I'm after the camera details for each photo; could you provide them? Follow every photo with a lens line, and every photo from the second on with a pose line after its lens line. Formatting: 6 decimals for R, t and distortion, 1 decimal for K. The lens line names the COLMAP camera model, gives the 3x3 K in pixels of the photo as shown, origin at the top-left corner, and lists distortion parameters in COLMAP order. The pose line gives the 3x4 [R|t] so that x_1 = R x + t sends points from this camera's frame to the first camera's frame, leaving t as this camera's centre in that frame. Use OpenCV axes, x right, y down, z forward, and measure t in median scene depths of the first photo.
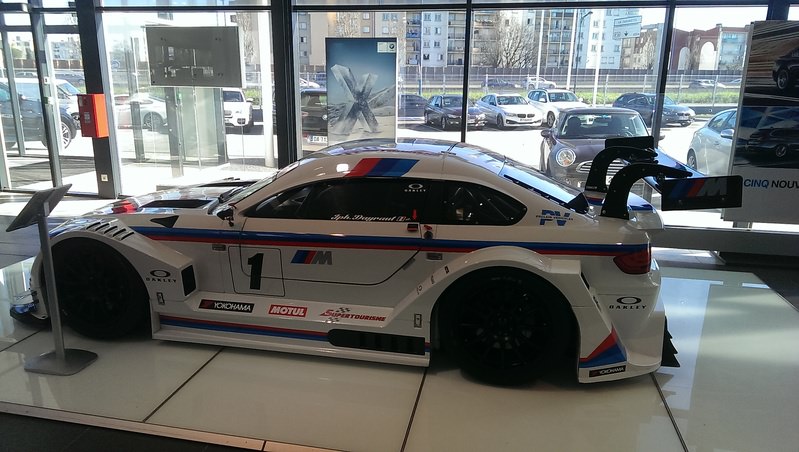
lens RADIAL K [[564.5, 0, 399.5], [0, 564.5, 226.0], [0, 0, 1]] dist [0.065216, -0.057995]
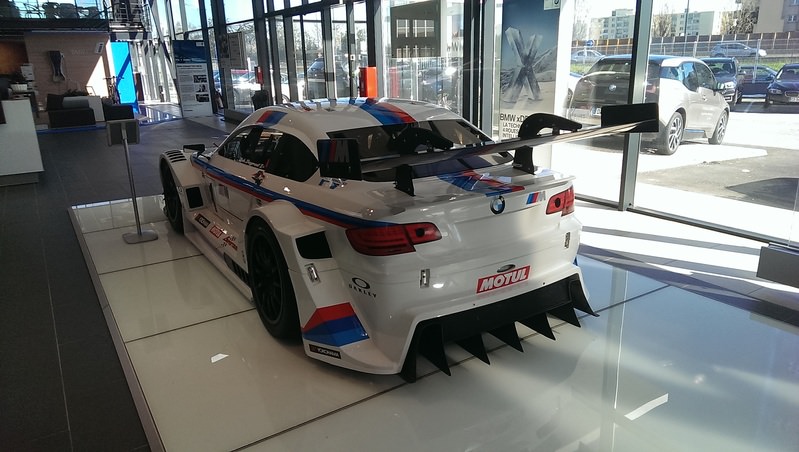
lens RADIAL K [[564.5, 0, 399.5], [0, 564.5, 226.0], [0, 0, 1]] dist [0.065216, -0.057995]
pose [[0.699874, 0.172838, -0.693040, 0.938768], [-0.147095, 0.984360, 0.096946, -0.042521], [0.698956, 0.034093, 0.714351, 0.390519]]
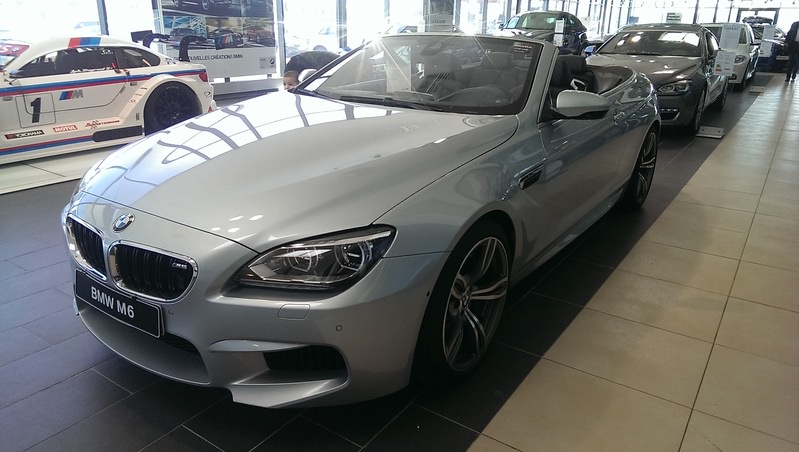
lens RADIAL K [[564.5, 0, 399.5], [0, 564.5, 226.0], [0, 0, 1]] dist [0.065216, -0.057995]
pose [[0.395276, -0.321449, 0.860481, -1.408771], [0.229345, 0.941637, 0.246413, 0.231793], [-0.889470, 0.099946, 0.445930, -0.681409]]
